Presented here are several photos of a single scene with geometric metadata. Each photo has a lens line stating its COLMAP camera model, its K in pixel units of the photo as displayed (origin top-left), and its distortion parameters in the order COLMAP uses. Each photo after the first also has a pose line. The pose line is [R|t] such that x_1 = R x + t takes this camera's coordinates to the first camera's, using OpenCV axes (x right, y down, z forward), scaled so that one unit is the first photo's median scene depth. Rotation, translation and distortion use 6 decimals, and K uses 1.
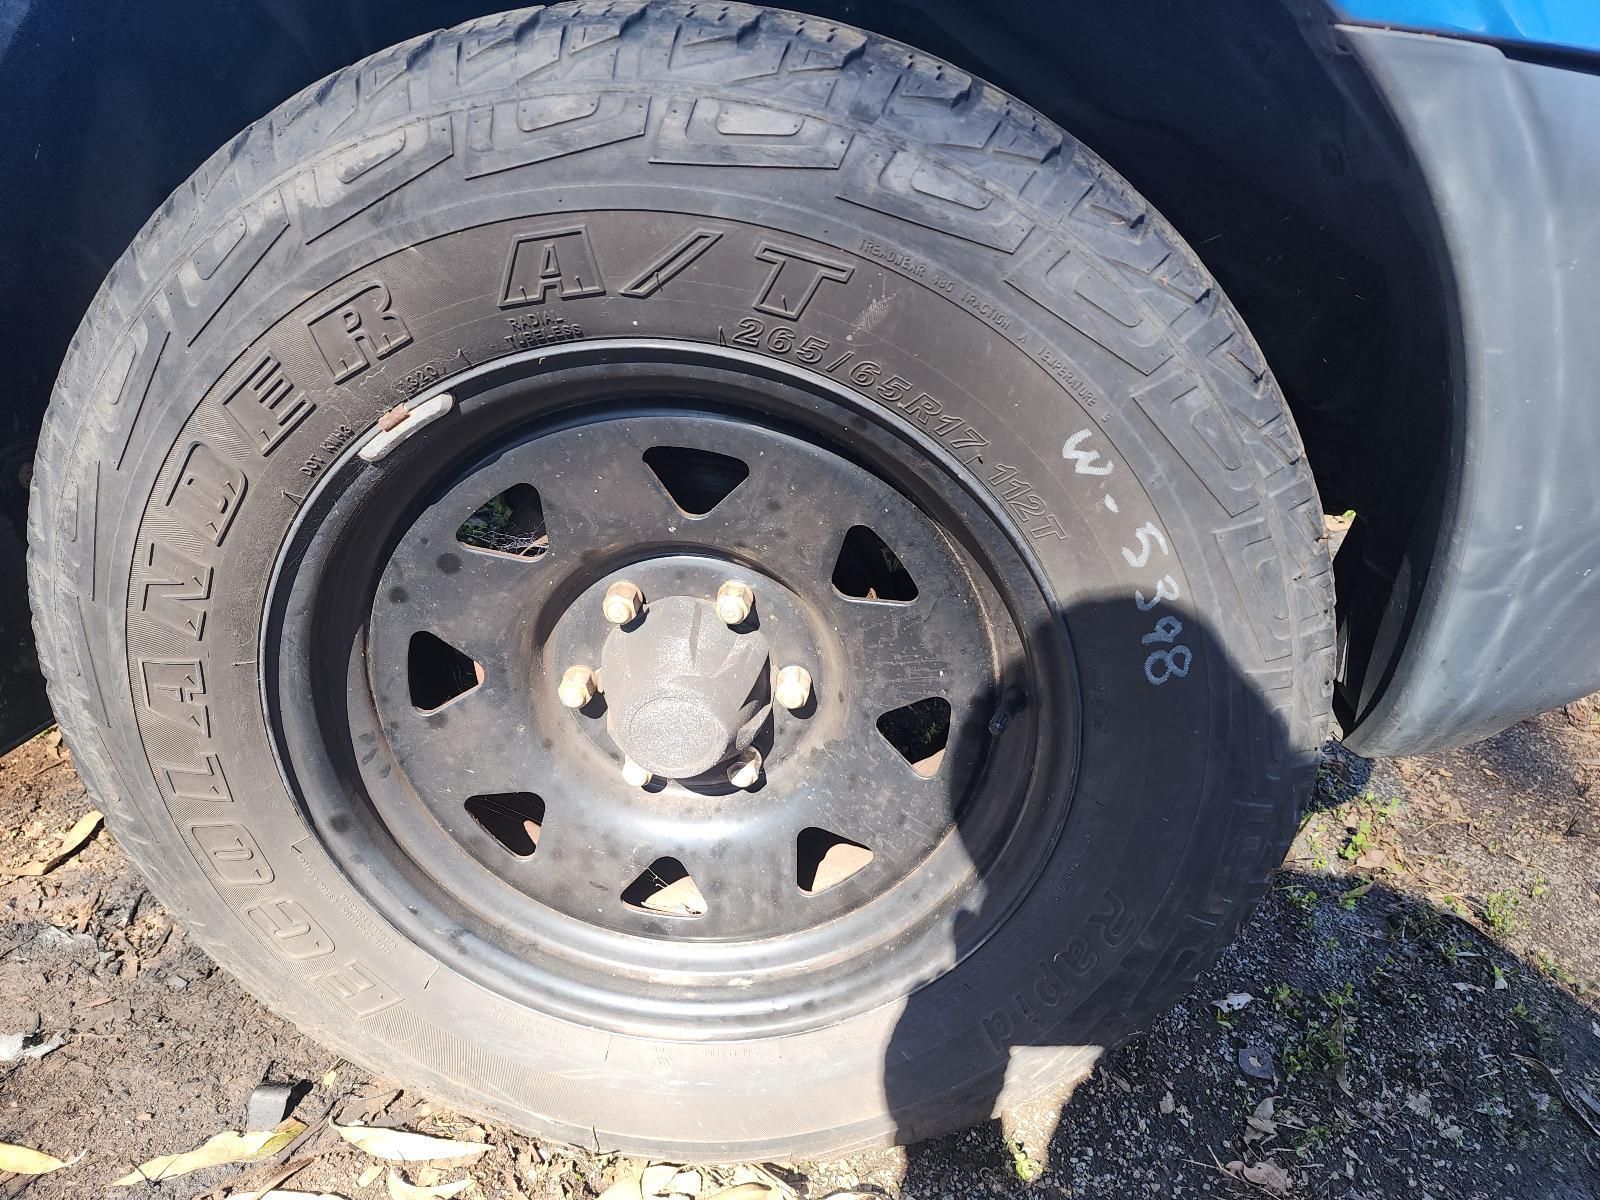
lens RADIAL K [[1104.8, 0, 812.0], [0, 1104.8, 590.4], [0, 0, 1]] dist [0.058150, -0.068223]
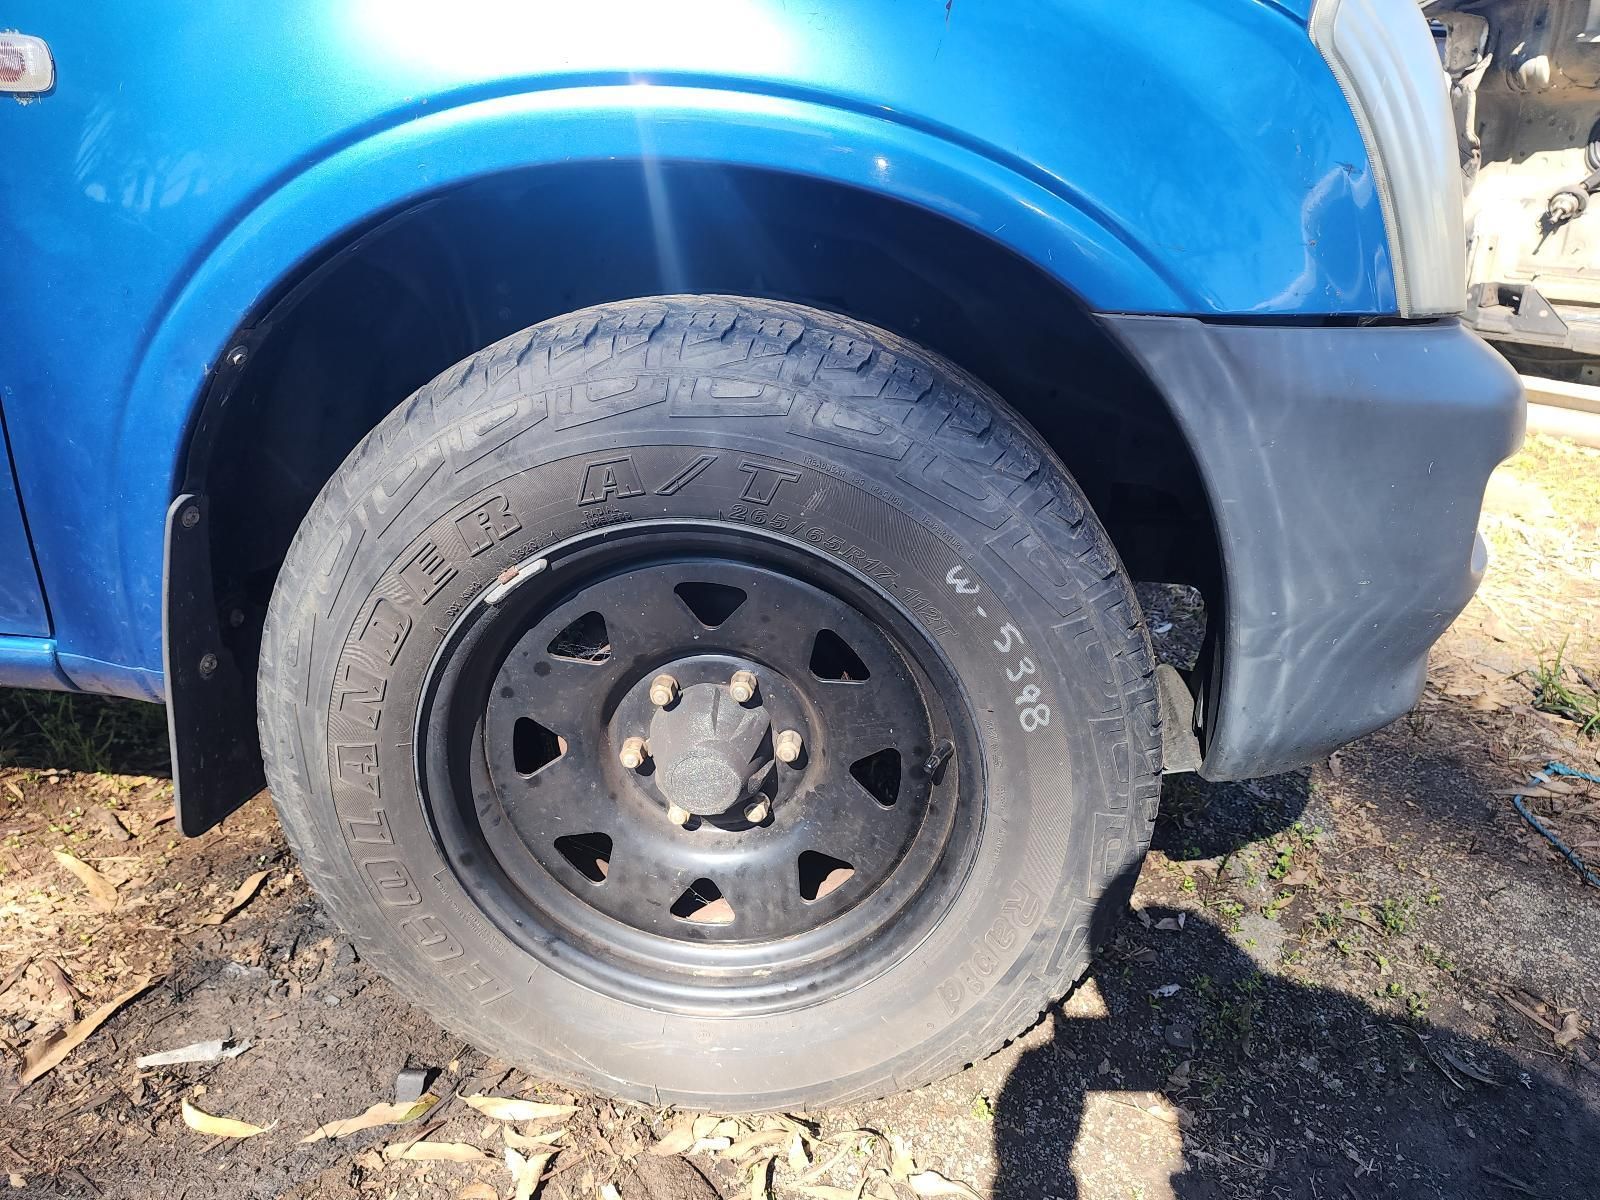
lens RADIAL K [[1324.3, 0, 870.5], [0, 1324.3, 574.2], [0, 0, 1]] dist [0.097814, -0.199717]
pose [[0.998726, -0.044835, -0.023176, 0.134814], [0.043224, 0.996893, -0.065845, -0.013790], [0.026056, 0.064759, 0.997561, -0.676140]]
